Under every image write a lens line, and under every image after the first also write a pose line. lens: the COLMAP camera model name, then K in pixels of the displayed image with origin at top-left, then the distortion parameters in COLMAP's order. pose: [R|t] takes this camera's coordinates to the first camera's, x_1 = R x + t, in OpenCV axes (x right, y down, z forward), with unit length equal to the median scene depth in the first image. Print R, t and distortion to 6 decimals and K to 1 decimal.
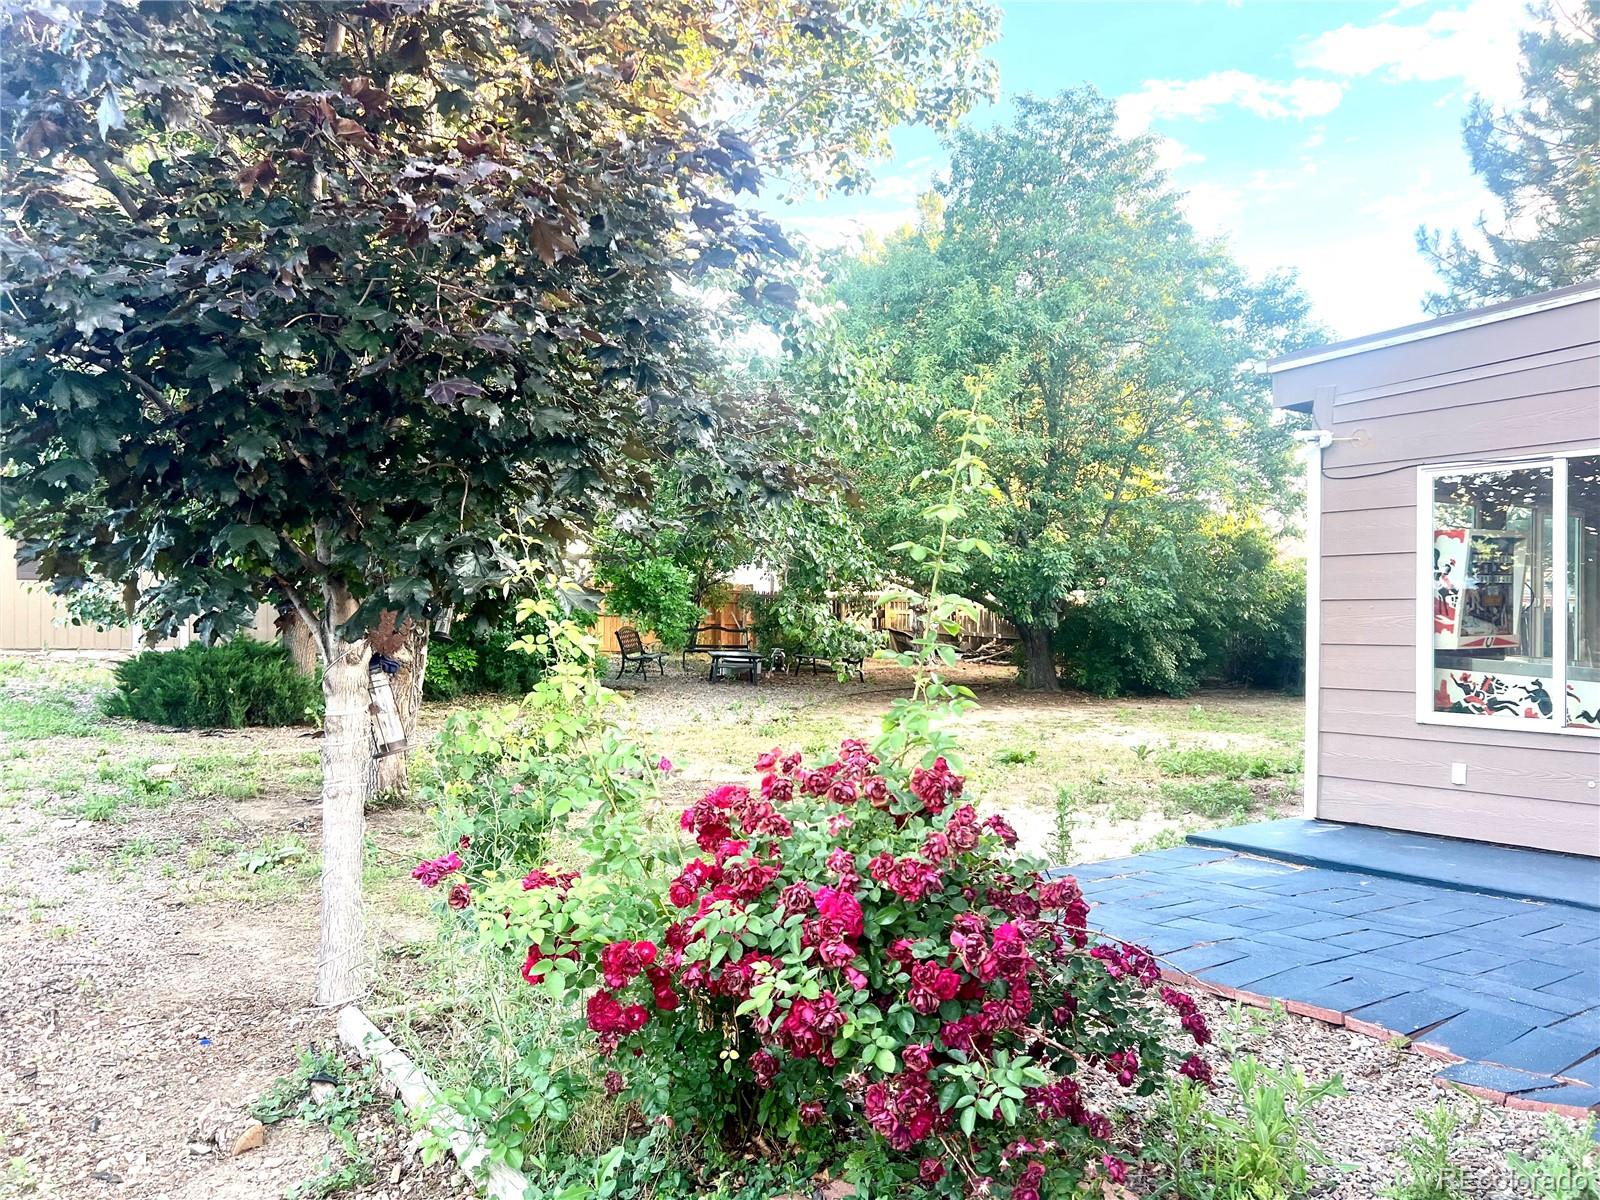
lens RADIAL K [[1205.8, 0, 804.0], [0, 1205.8, 587.2], [0, 0, 1]] dist [0.025010, -0.011108]
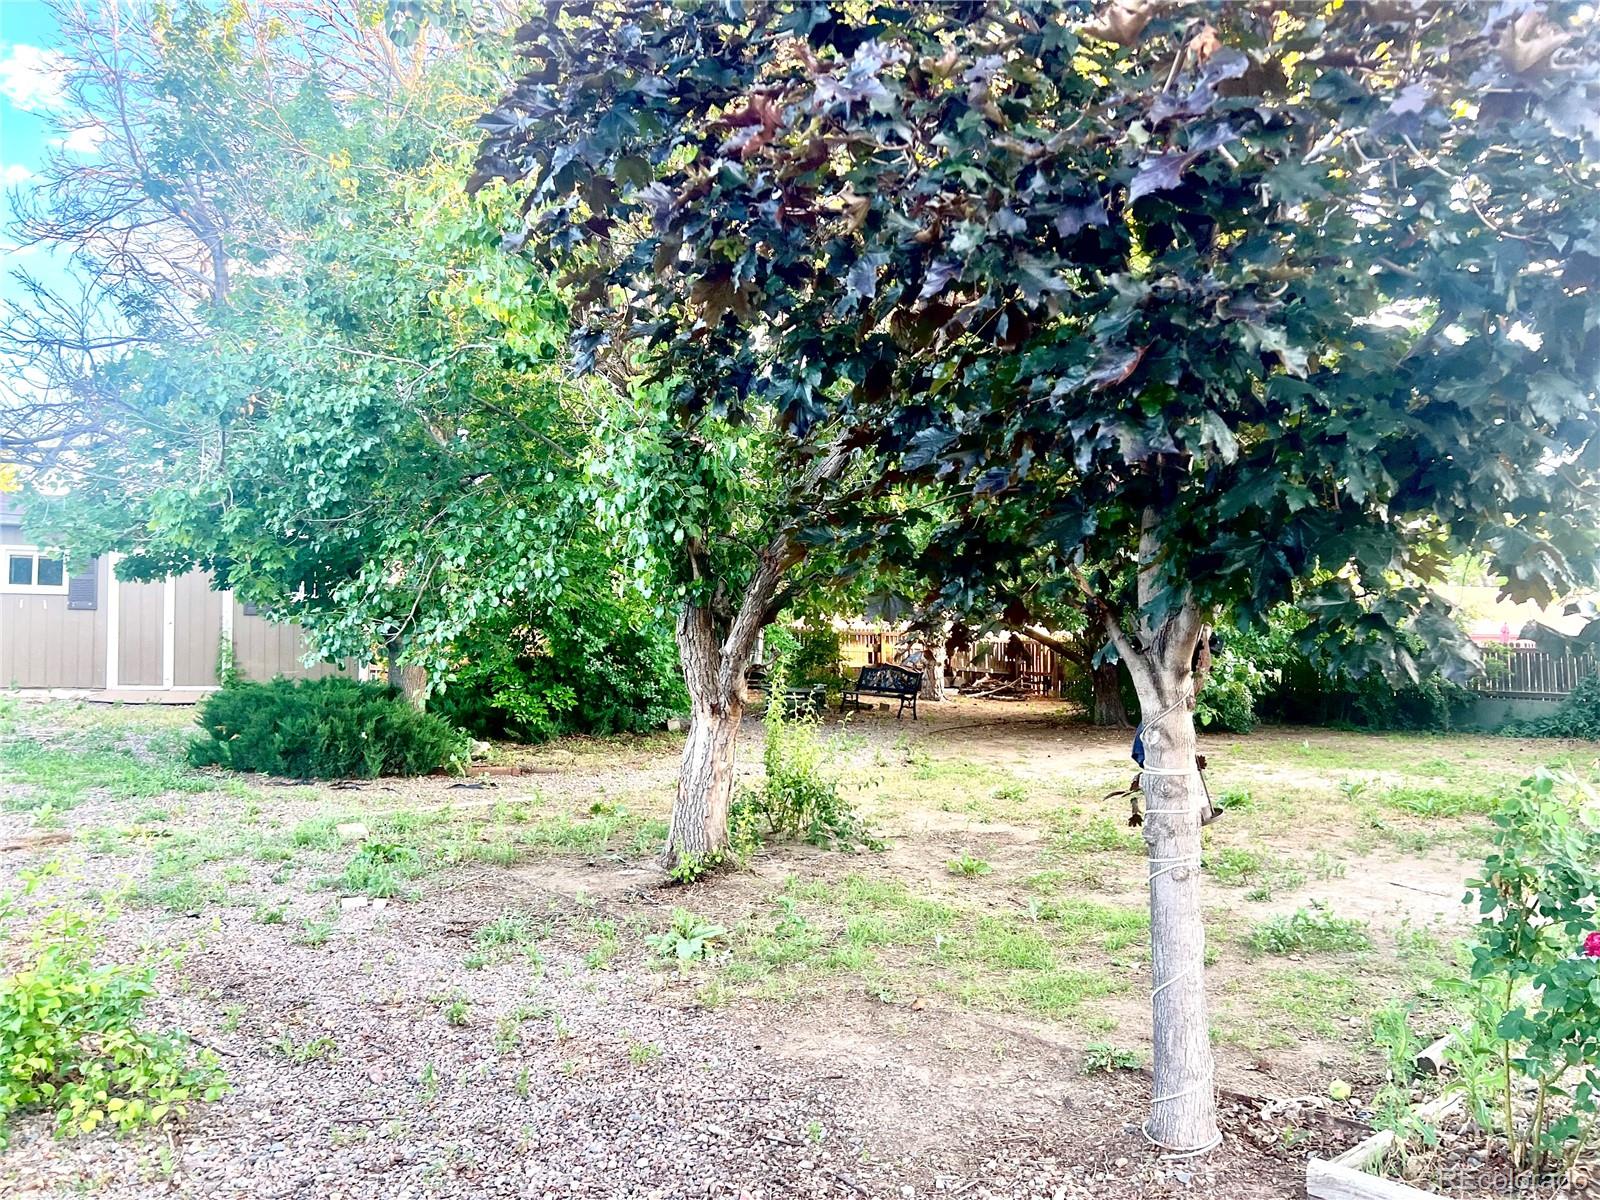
lens RADIAL K [[1204.1, 0, 818.6], [0, 1204.1, 617.5], [0, 0, 1]] dist [0.052216, -0.056466]
pose [[0.989706, 0.005579, 0.143008, -0.181635], [-0.005054, 0.999979, -0.004032, 0.001936], [-0.143028, 0.003267, 0.989713, 0.063126]]
